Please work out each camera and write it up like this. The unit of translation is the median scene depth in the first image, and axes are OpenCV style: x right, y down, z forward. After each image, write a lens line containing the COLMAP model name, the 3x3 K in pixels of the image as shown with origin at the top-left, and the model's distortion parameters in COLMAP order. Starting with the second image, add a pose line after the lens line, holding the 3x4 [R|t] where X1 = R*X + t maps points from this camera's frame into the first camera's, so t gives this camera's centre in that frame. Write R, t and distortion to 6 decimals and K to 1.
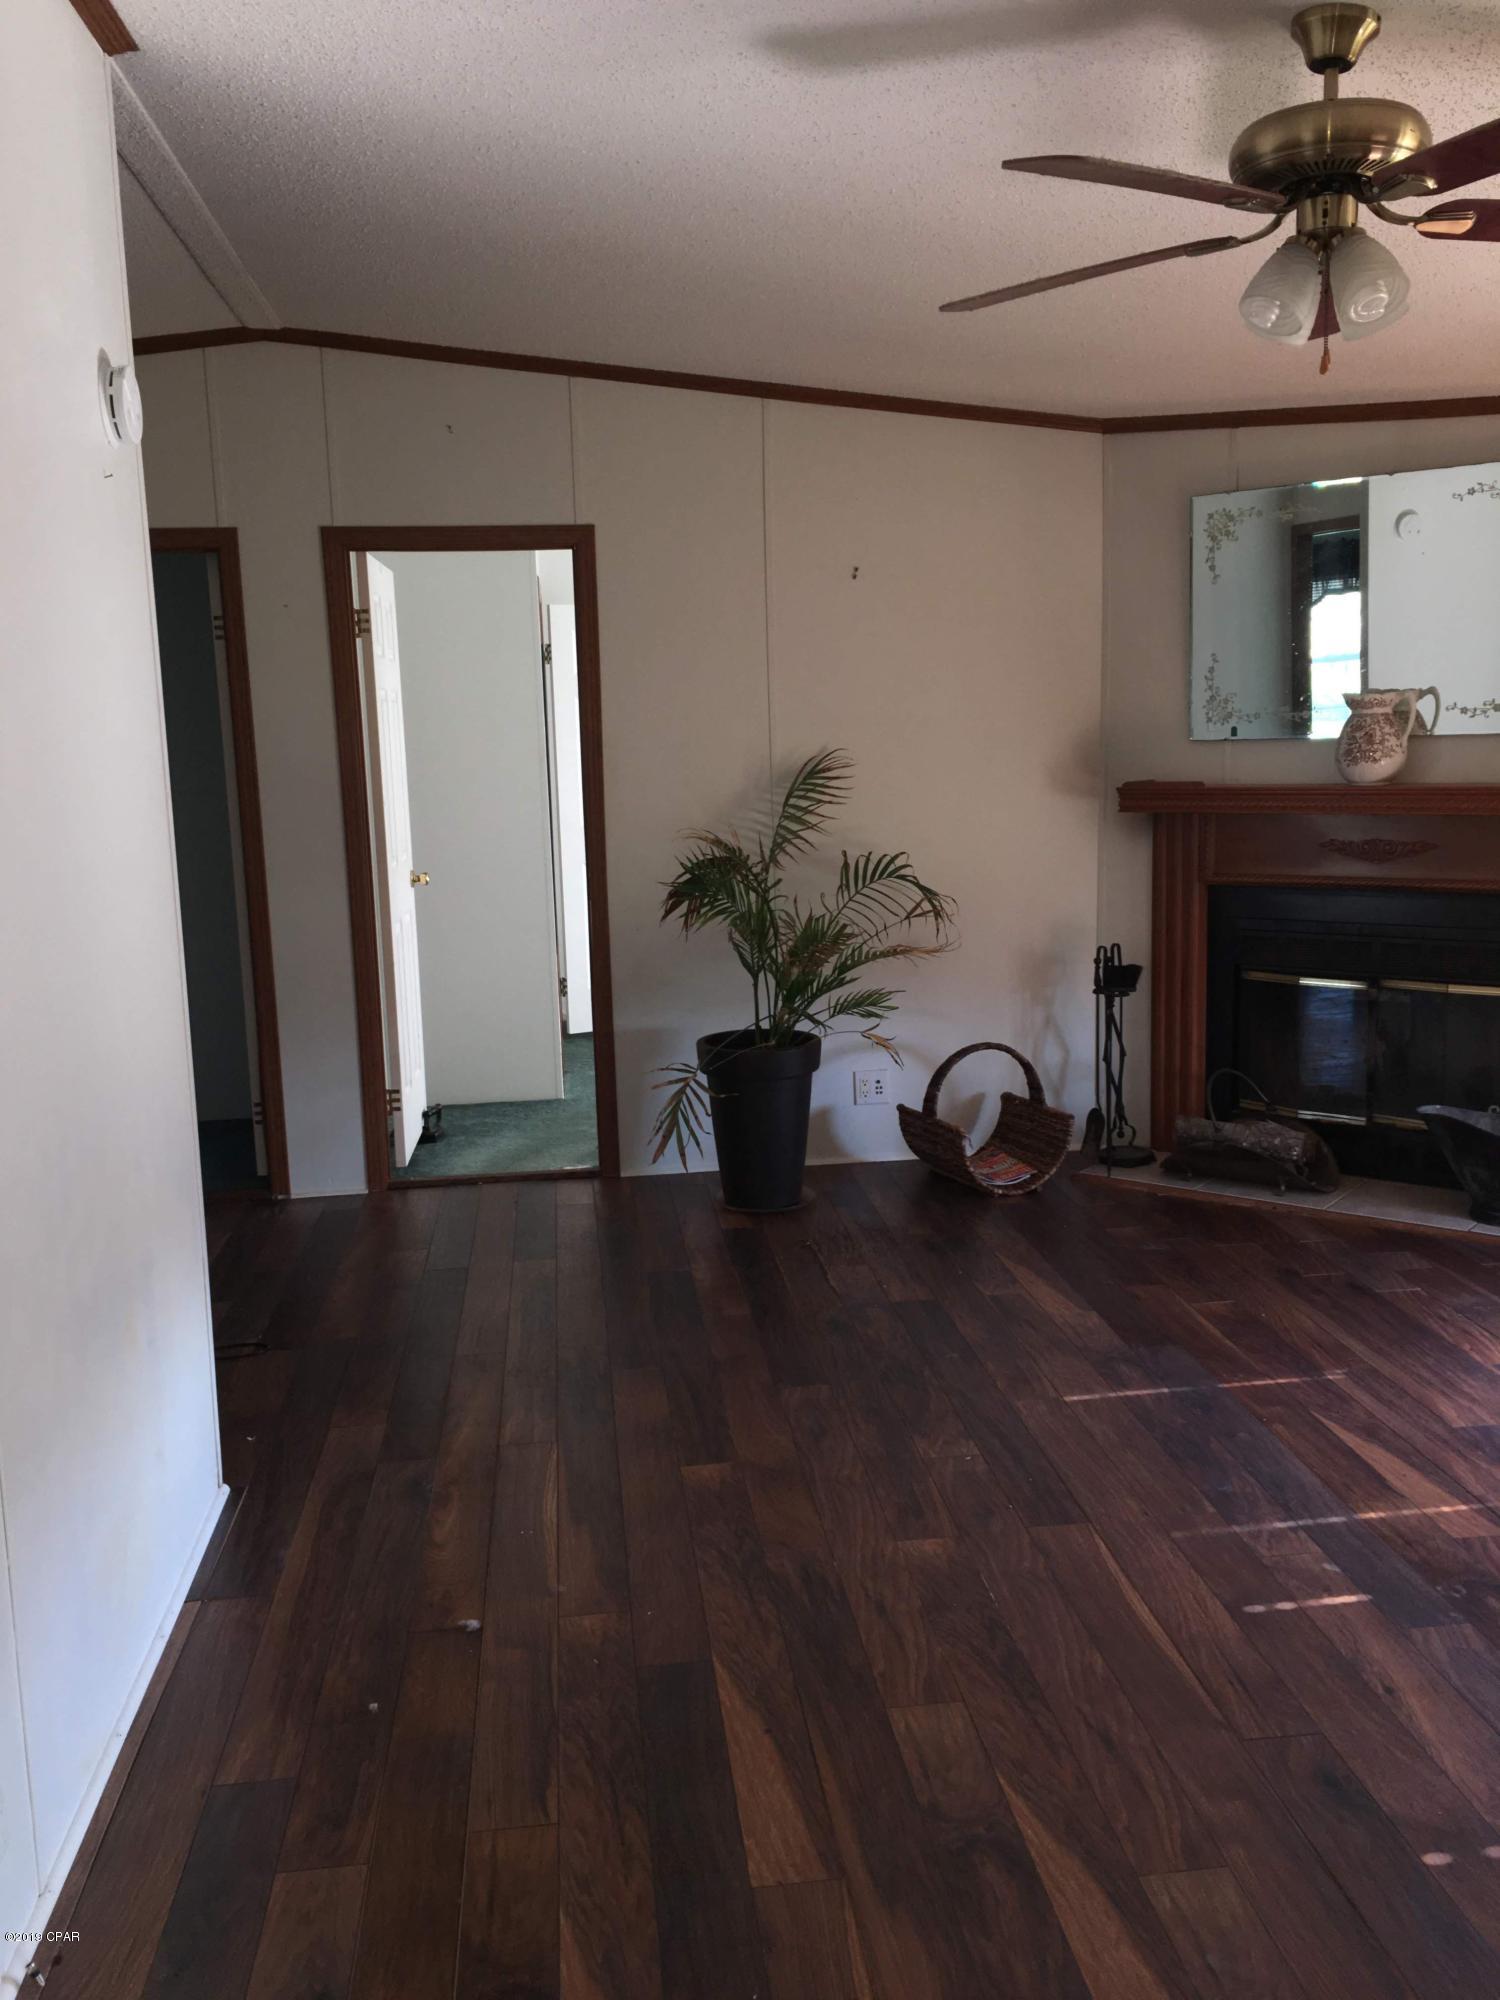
lens RADIAL K [[1728.5, 0, 709.8], [0, 1728.5, 1032.6], [0, 0, 1]] dist [0.080783, -0.106962]
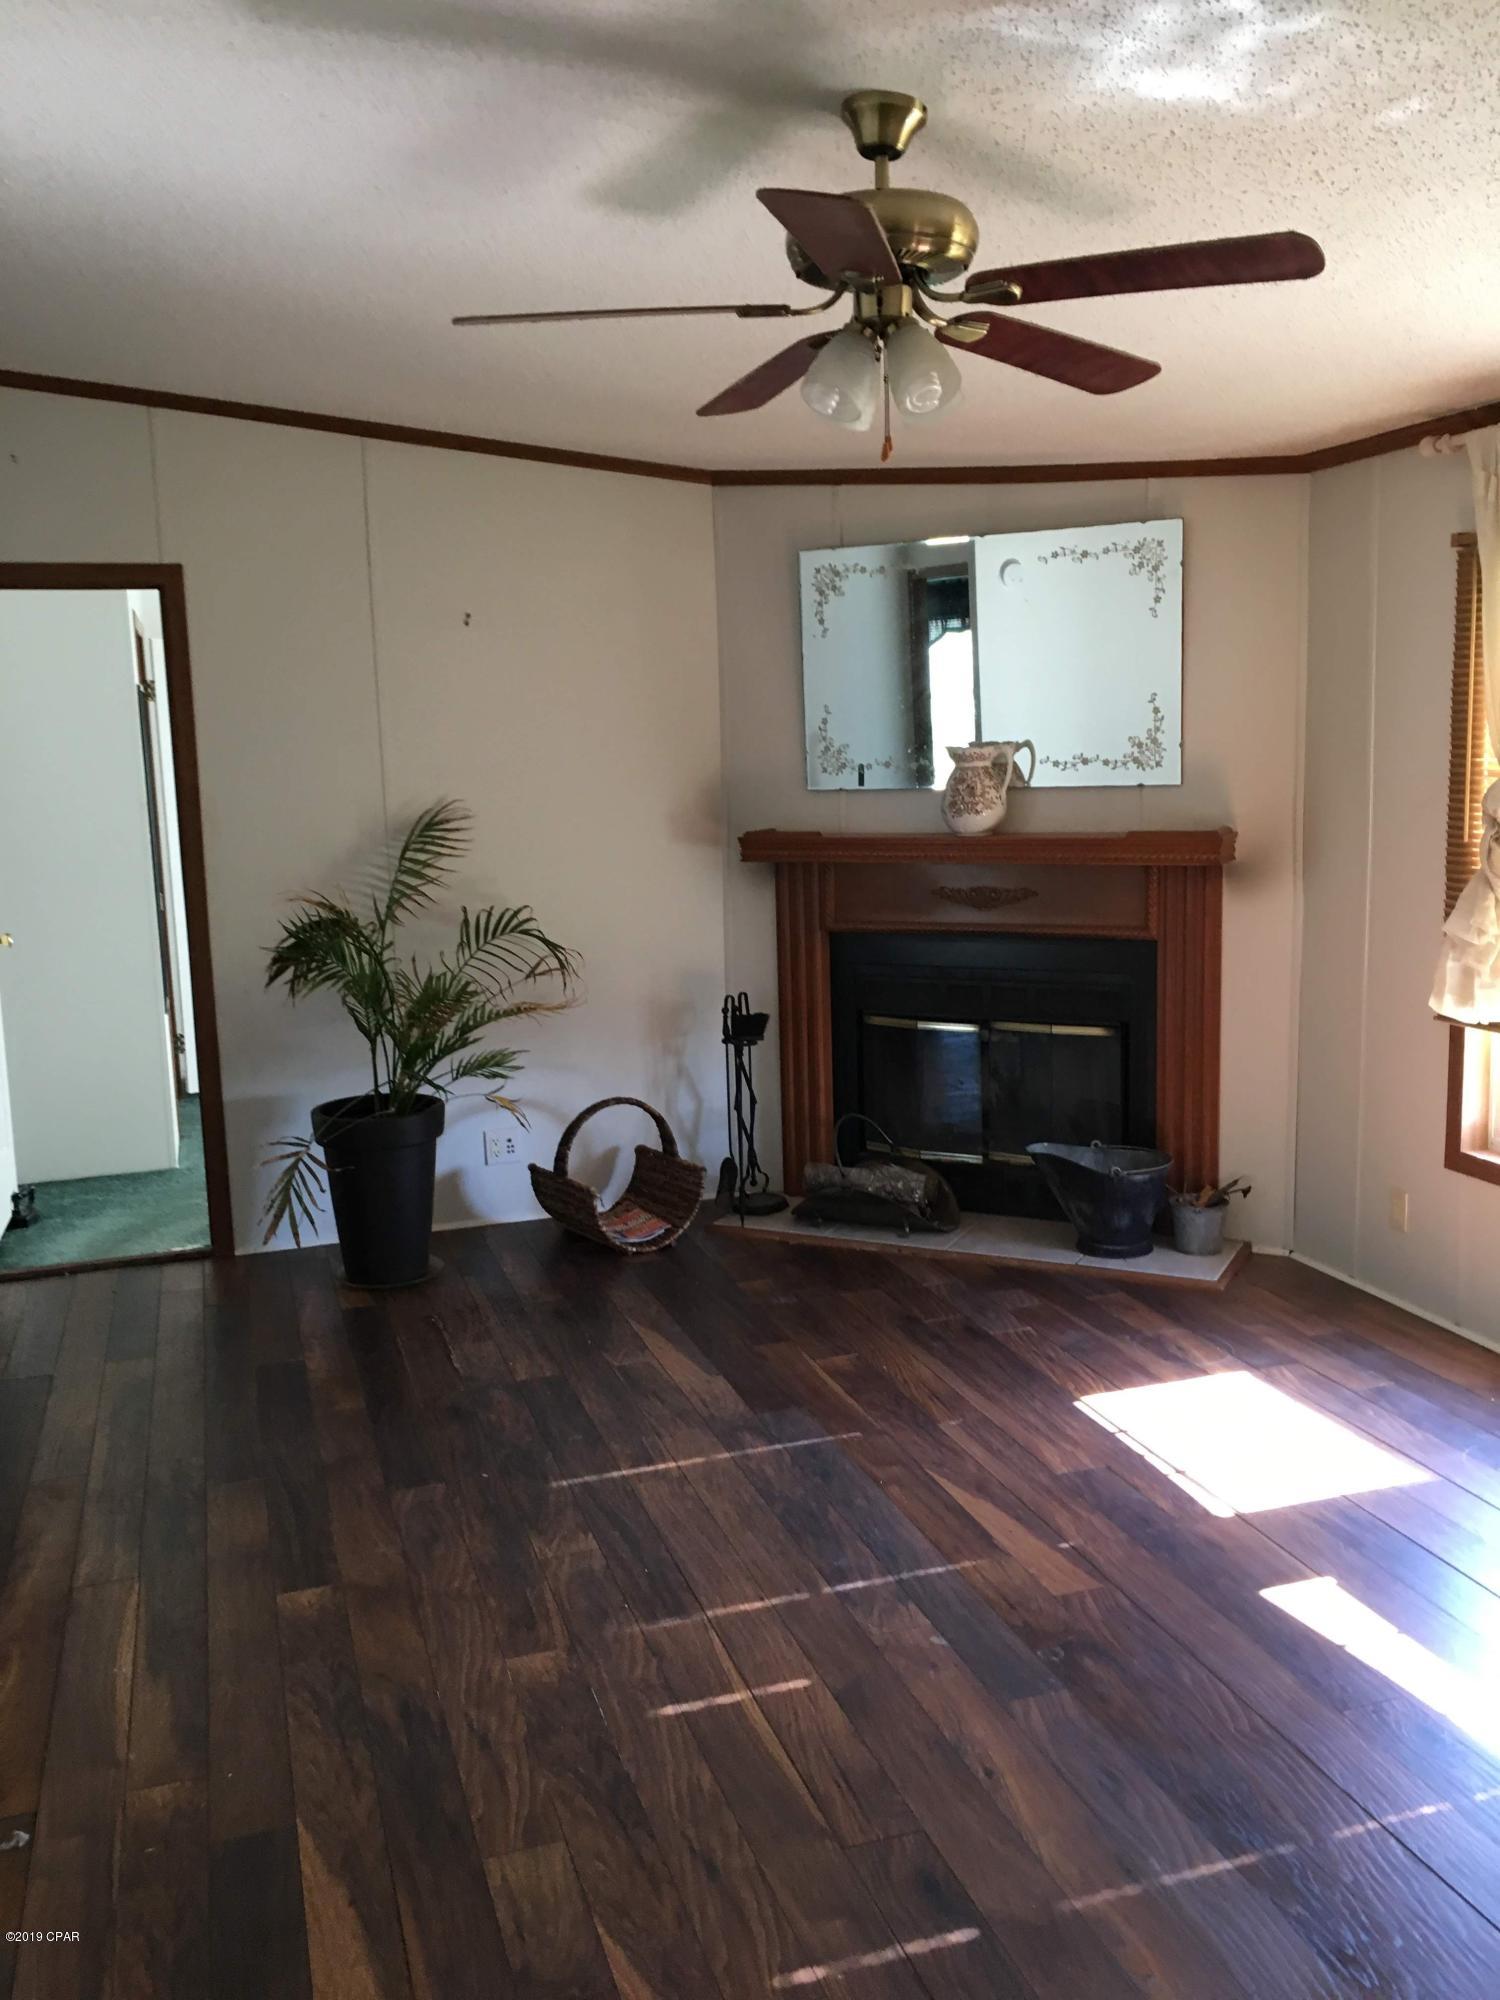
lens RADIAL K [[1728.5, 0, 718.3], [0, 1728.5, 1025.2], [0, 0, 1]] dist [0.080783, -0.106962]
pose [[0.981272, -0.030476, 0.190200, 0.034197], [0.032686, 0.999430, -0.008493, -0.028472], [-0.189833, 0.014551, 0.981709, 0.024550]]
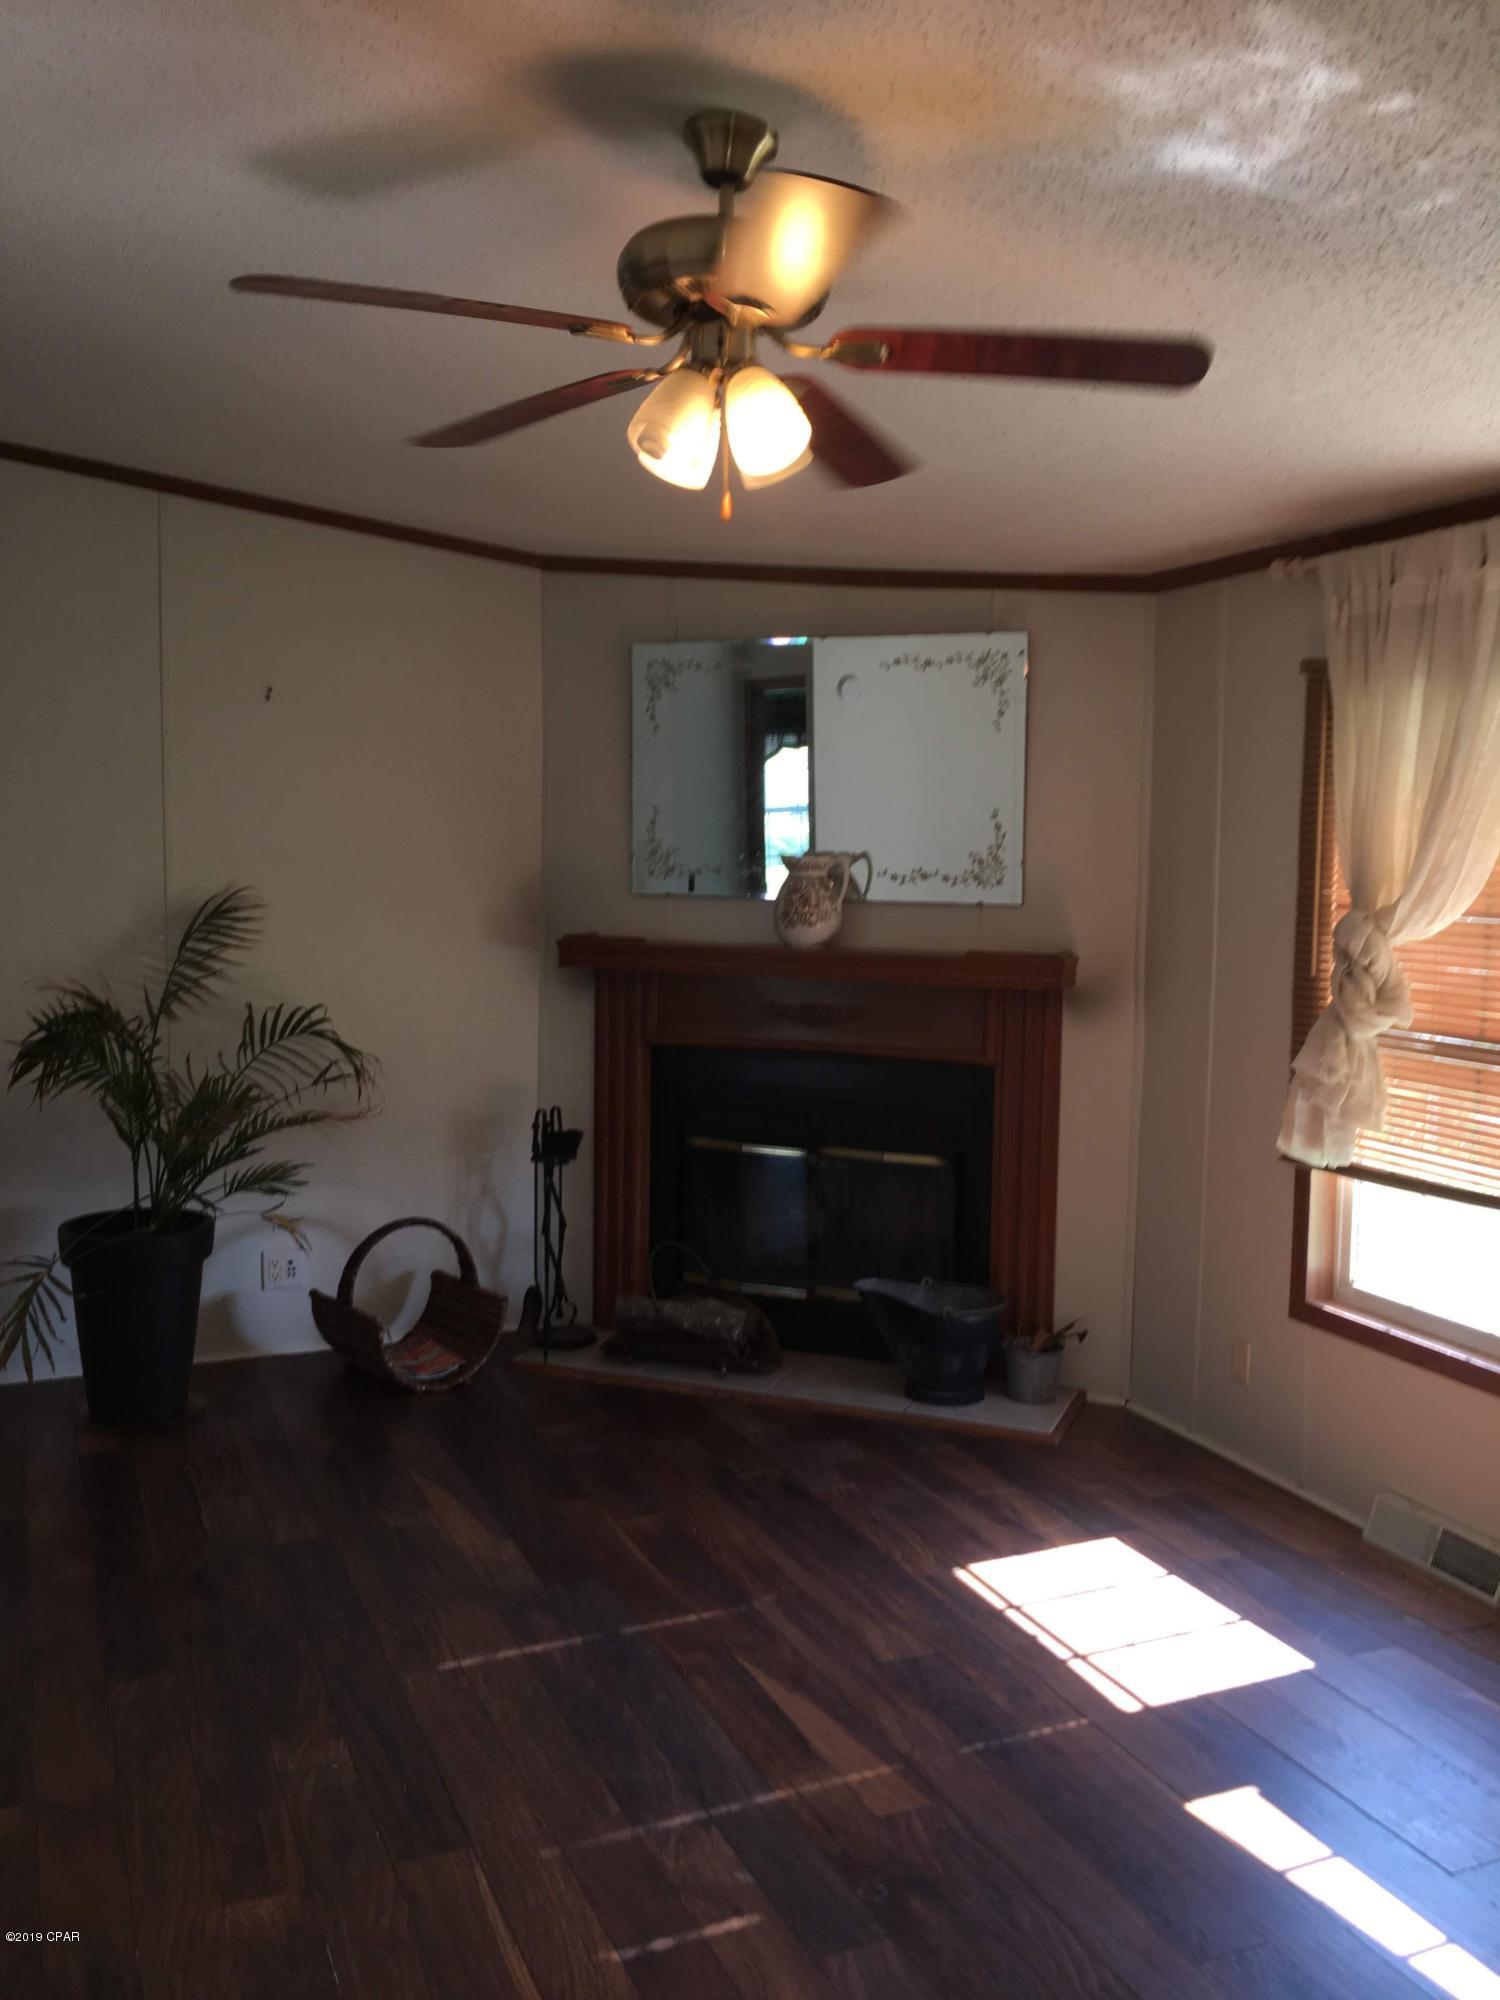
lens RADIAL K [[1728.5, 0, 694.9], [0, 1728.5, 1033.8], [0, 0, 1]] dist [0.080783, -0.106962]
pose [[0.961464, 0.015876, 0.274473, 0.059246], [0.002532, 0.997778, -0.066584, -0.033318], [-0.274920, 0.064713, 0.959287, 0.102750]]
